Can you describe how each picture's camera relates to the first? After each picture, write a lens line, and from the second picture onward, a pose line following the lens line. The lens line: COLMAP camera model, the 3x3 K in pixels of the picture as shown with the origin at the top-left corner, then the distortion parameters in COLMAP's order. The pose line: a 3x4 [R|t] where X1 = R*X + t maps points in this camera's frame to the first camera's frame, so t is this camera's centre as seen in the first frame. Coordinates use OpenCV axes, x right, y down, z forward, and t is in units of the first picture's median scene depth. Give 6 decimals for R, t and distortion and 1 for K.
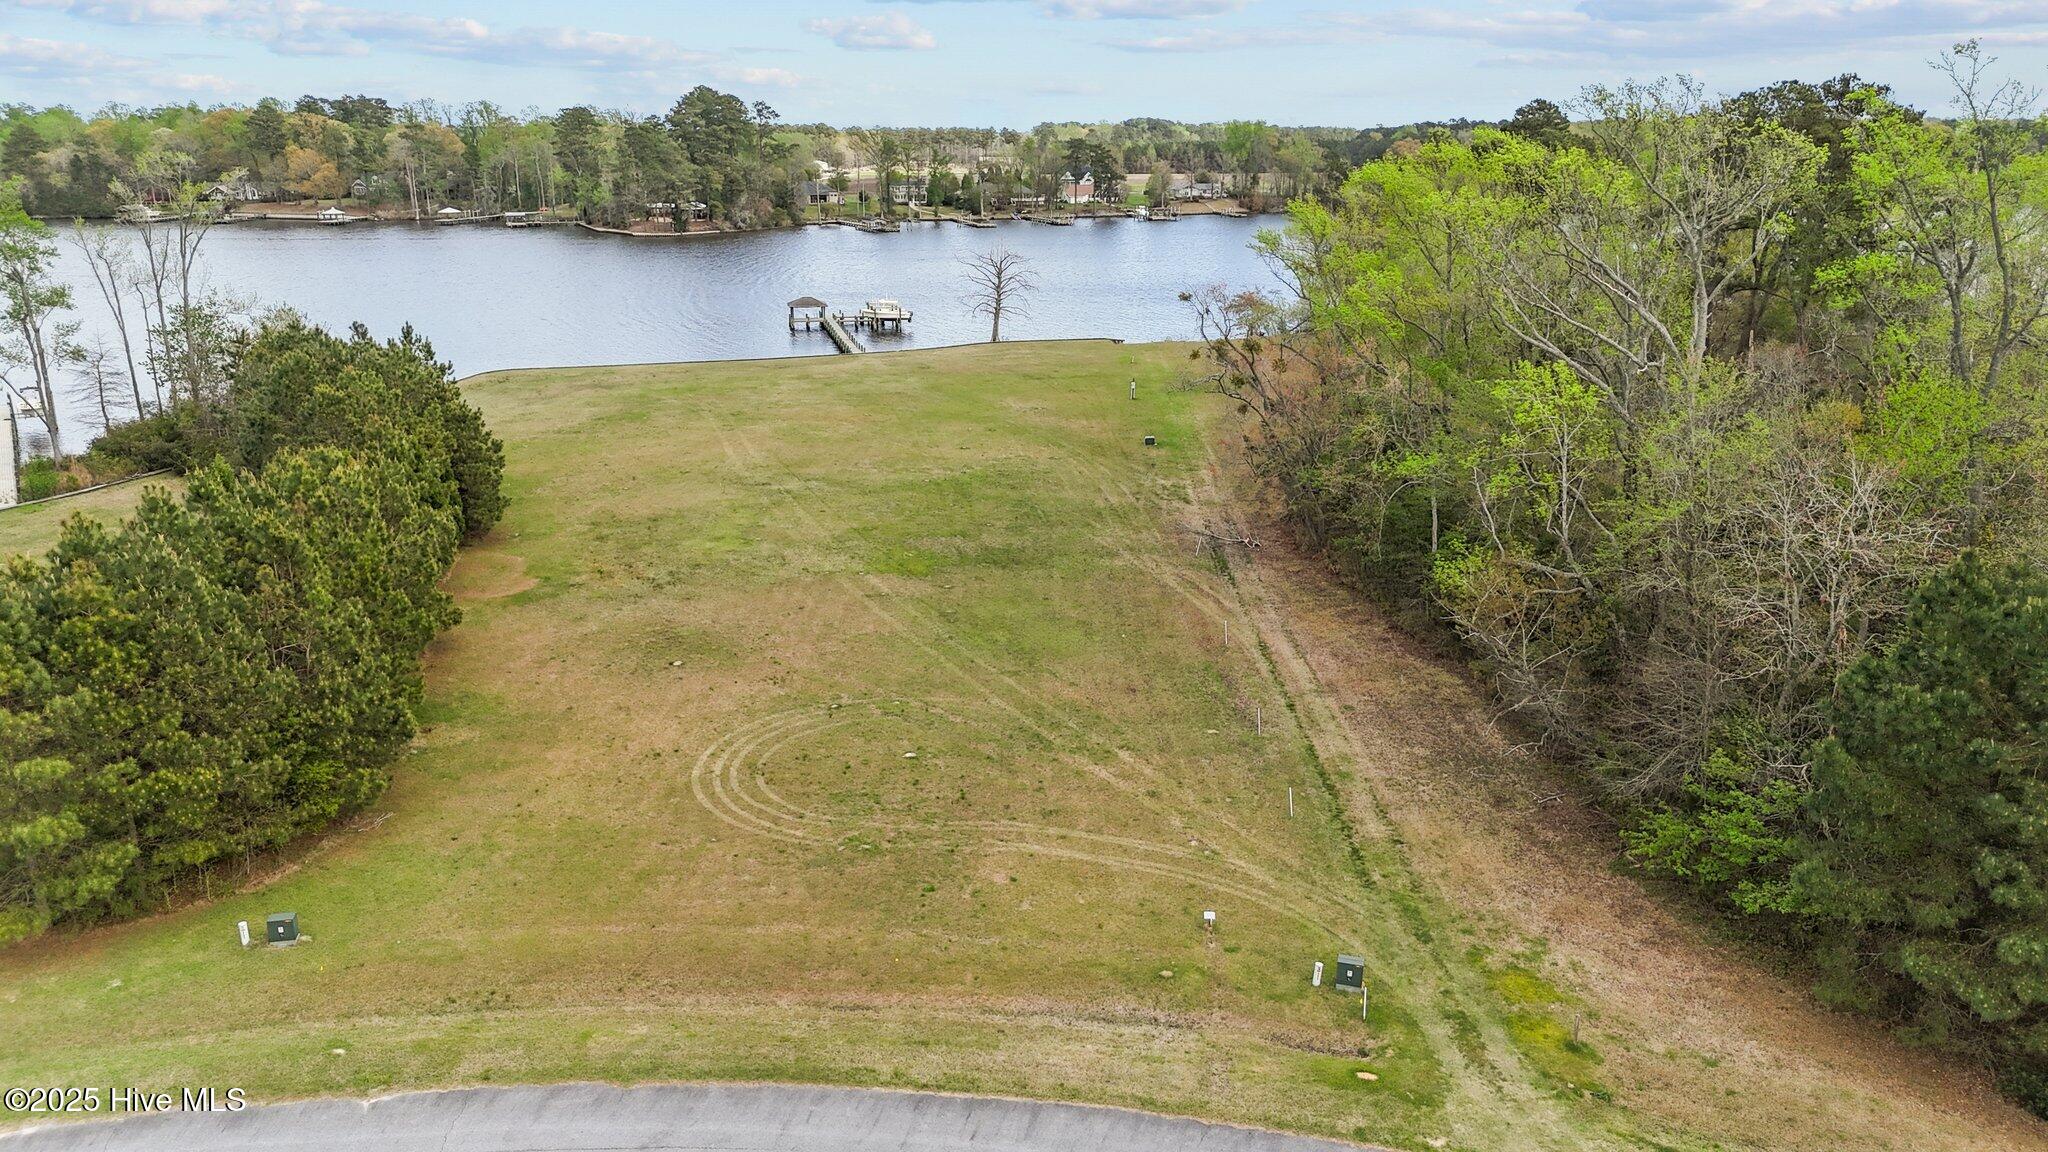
lens RADIAL K [[1505.8, 0, 1023.7], [0, 1505.8, 582.8], [0, 0, 1]] dist [0.077452, -0.076337]
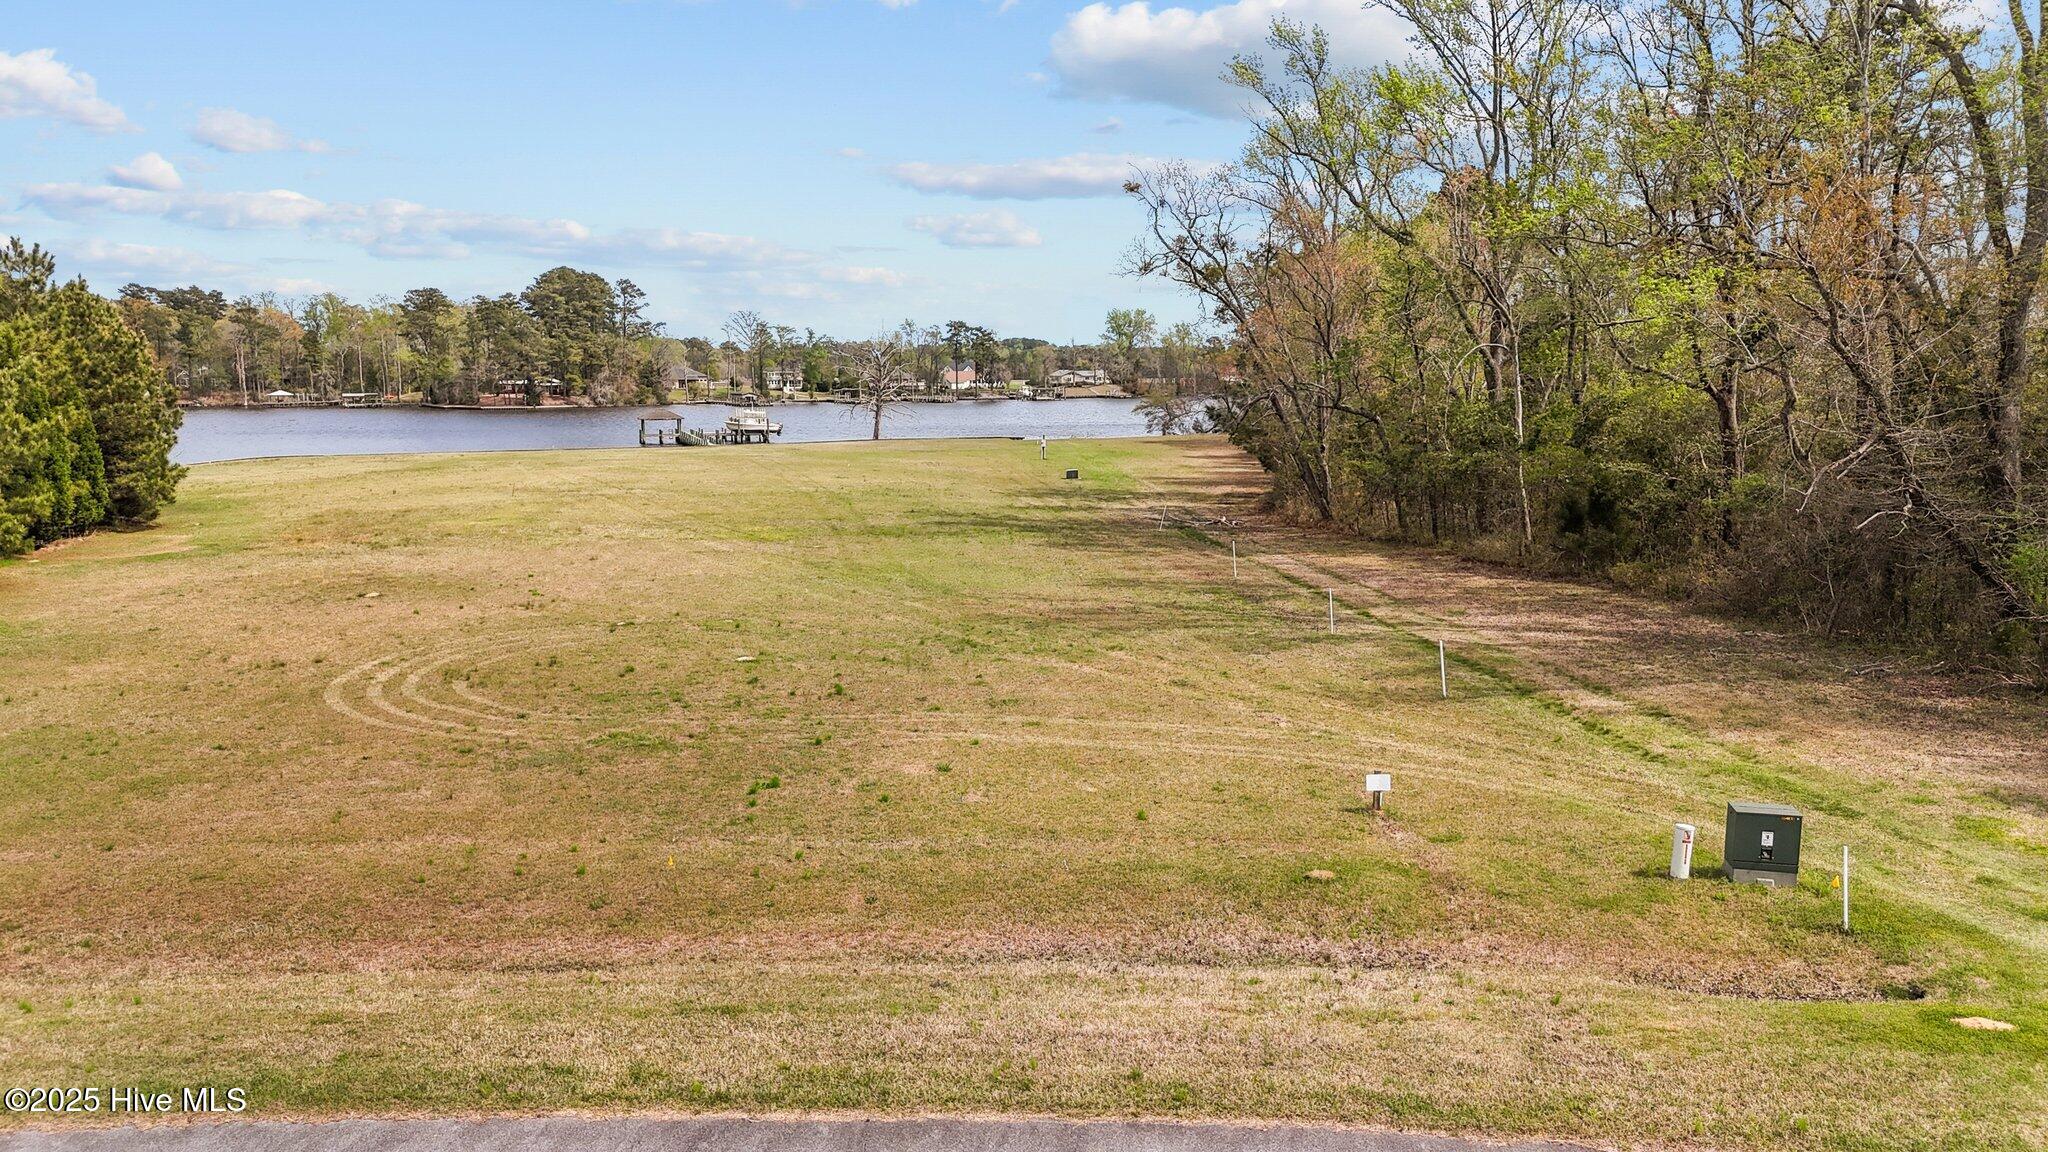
lens RADIAL K [[1523.2, 0, 1028.7], [0, 1523.2, 592.7], [0, 0, 1]] dist [0.082882, -0.105123]
pose [[0.996520, -0.018679, 0.081234, -0.009958], [0.030233, 0.989201, -0.143413, 0.114237], [-0.077678, 0.145370, 0.986323, 0.273168]]
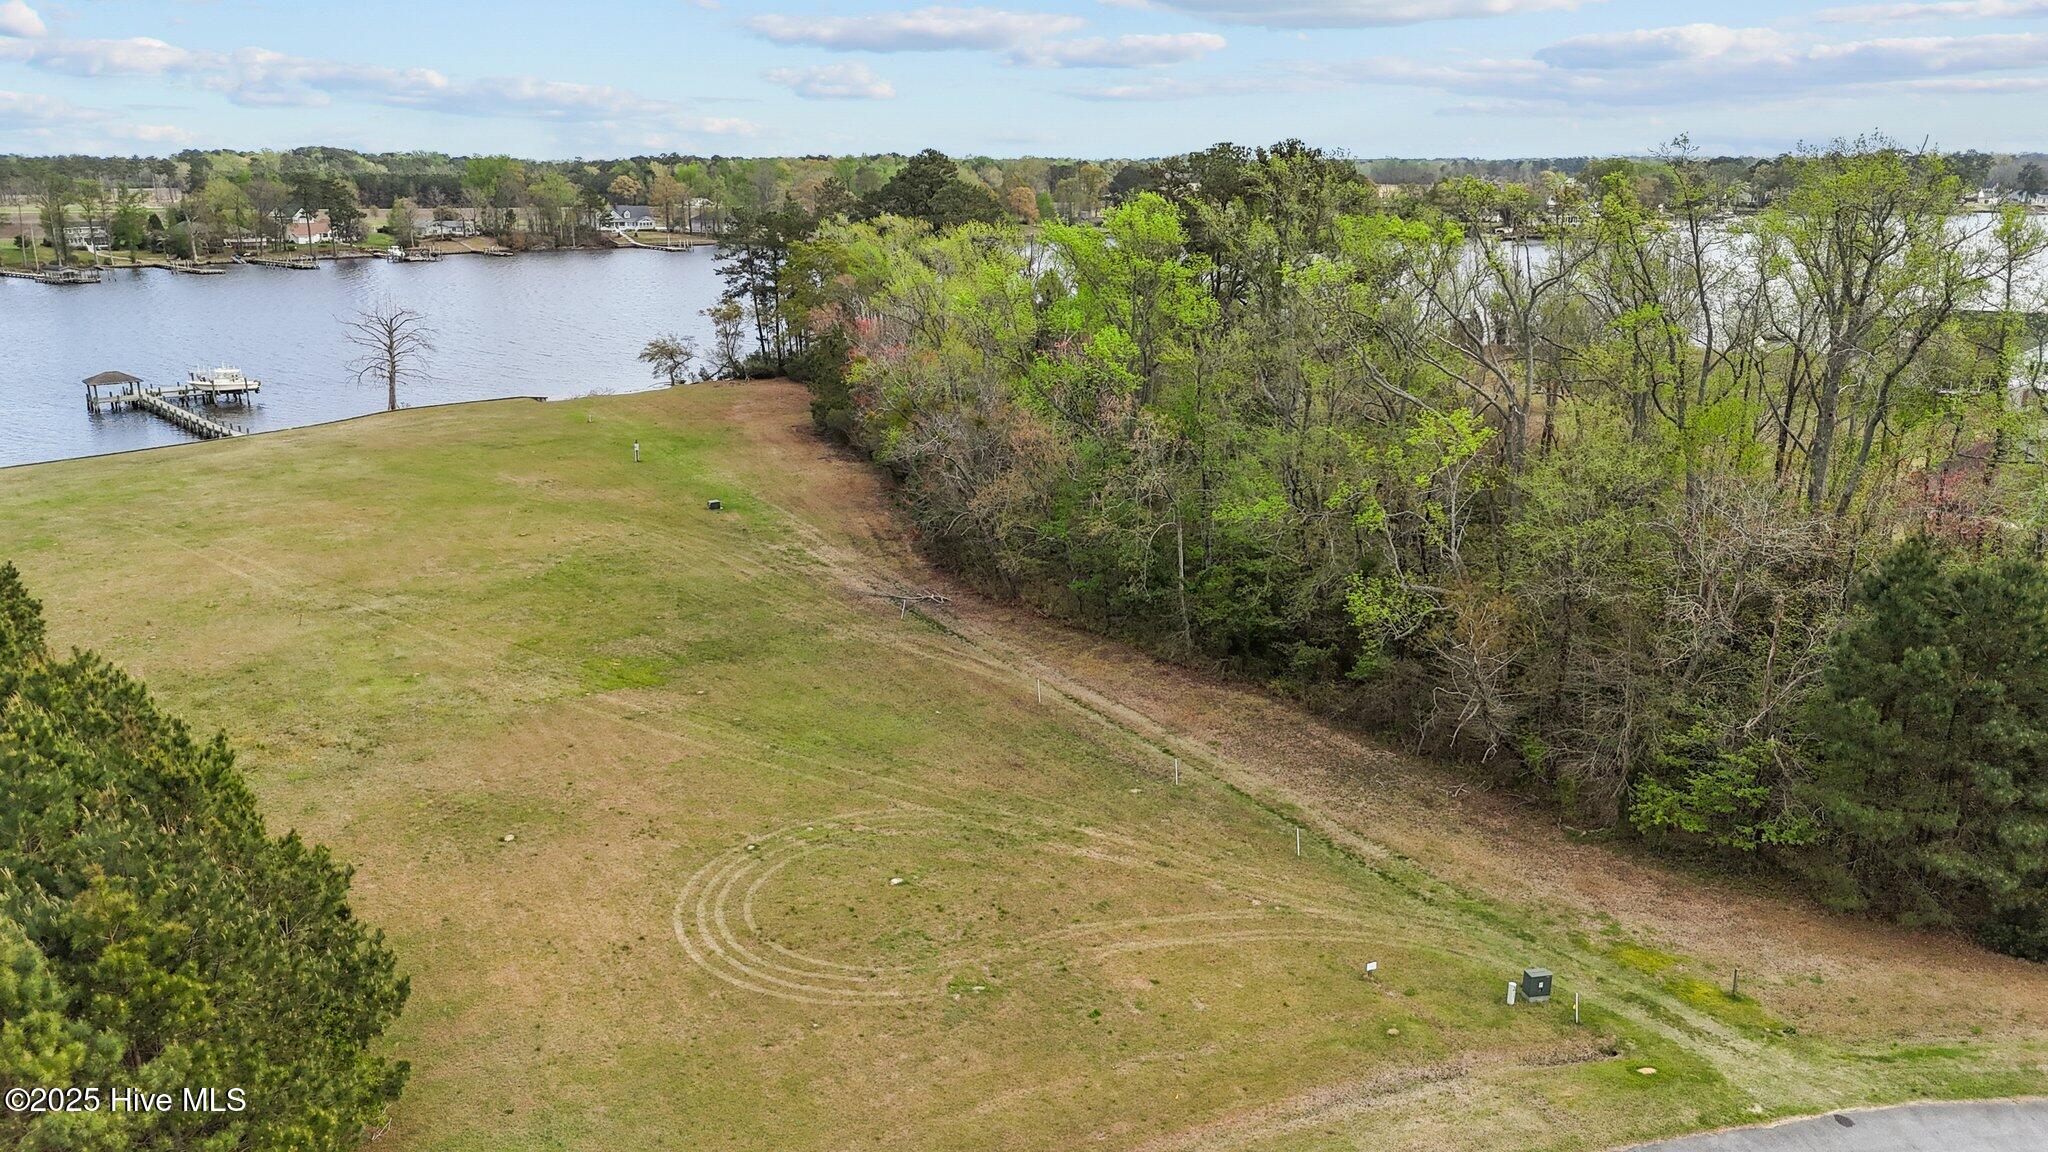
lens RADIAL K [[1512.2, 0, 1027.4], [0, 1512.2, 579.4], [0, 0, 1]] dist [0.068487, -0.066047]
pose [[0.870861, -0.129472, 0.474171, -0.273599], [0.139764, 0.990091, 0.013653, -0.045047], [-0.471240, 0.054383, 0.880327, 0.090545]]
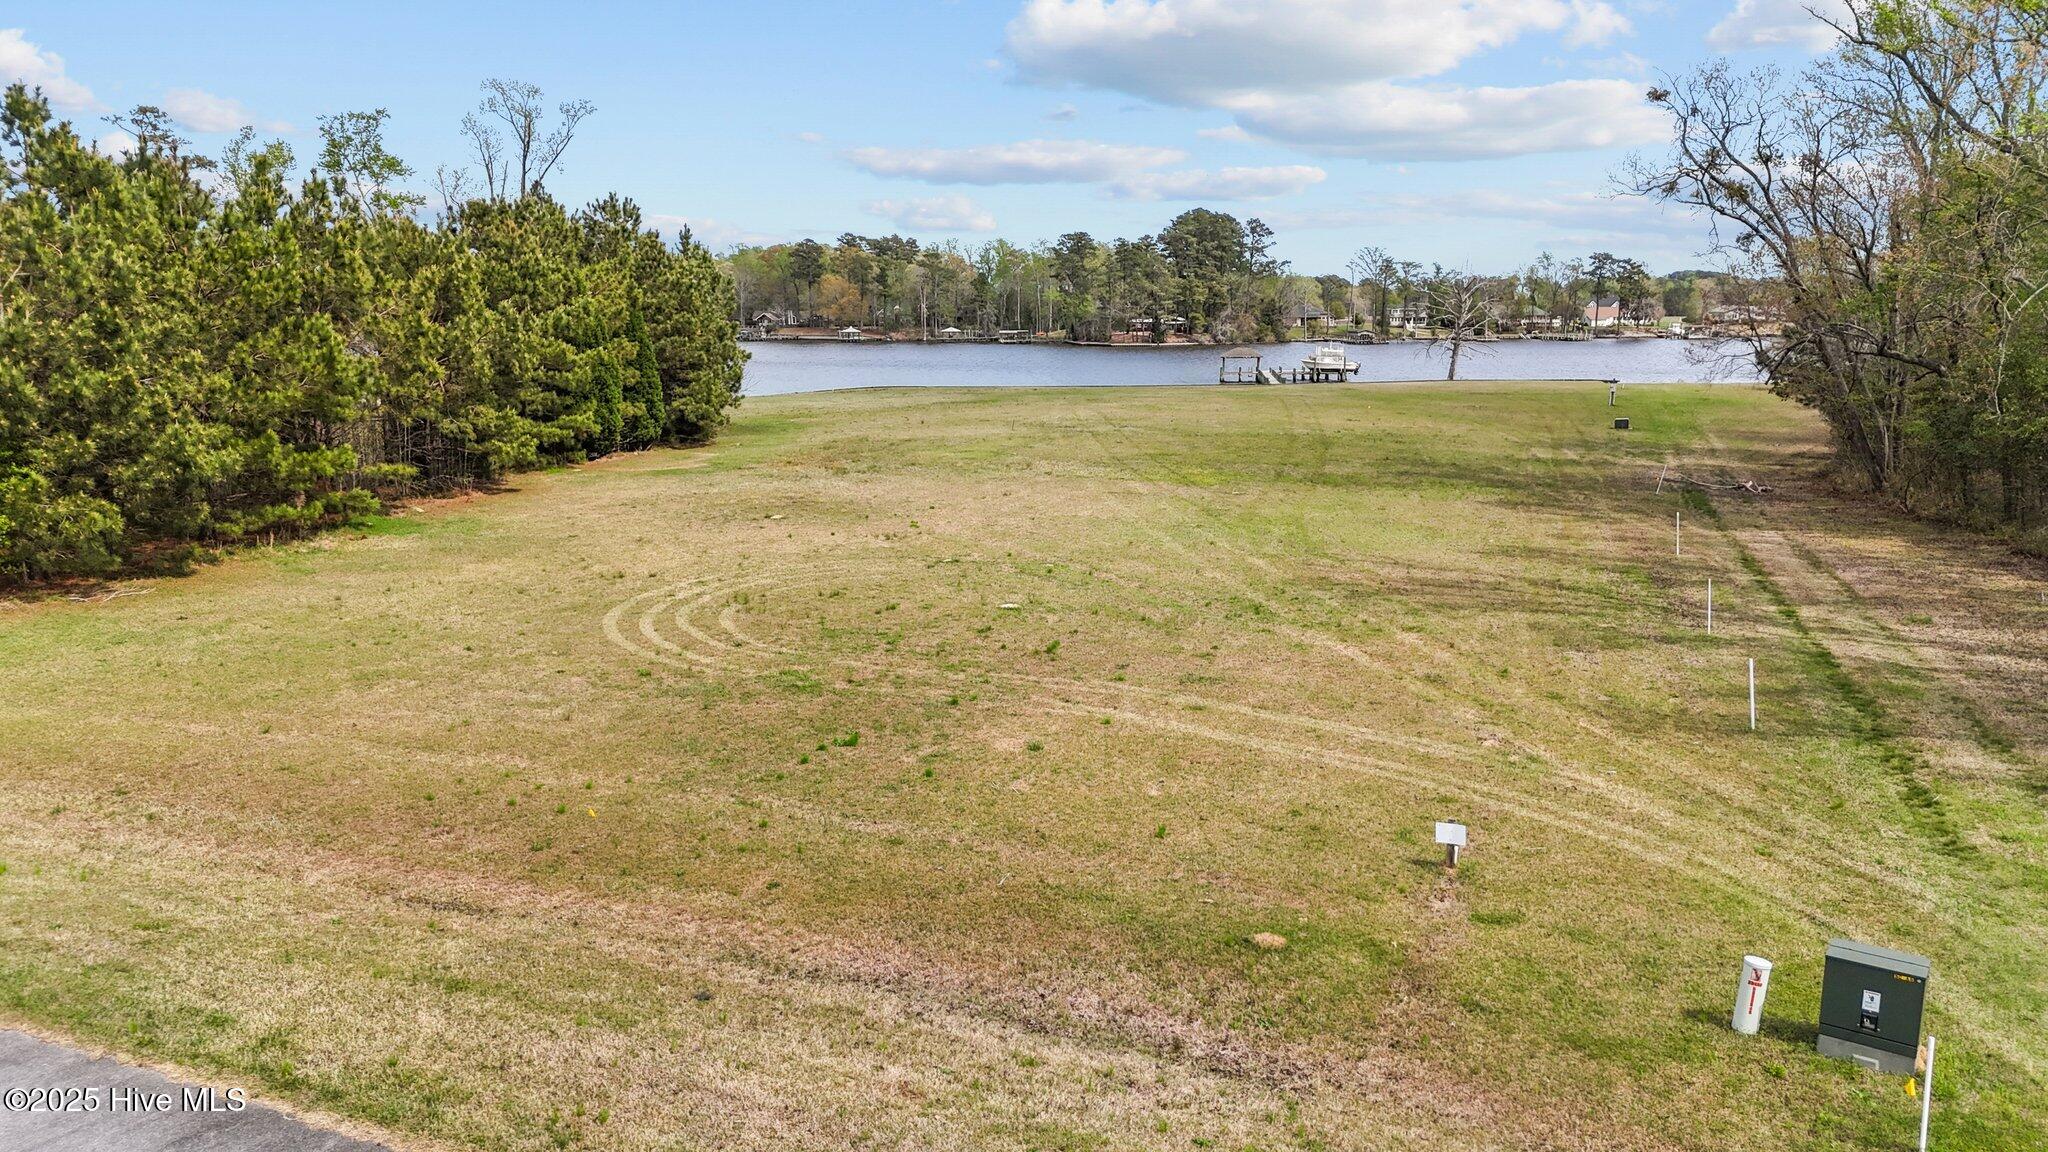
lens RADIAL K [[1498.2, 0, 1022.7], [0, 1498.2, 582.9], [0, 0, 1]] dist [0.091220, -0.096406]
pose [[0.944102, 0.056518, -0.324773, 0.071046], [-0.091899, 0.991260, -0.094647, 0.102954], [0.316585, 0.119203, 0.941044, 0.310695]]
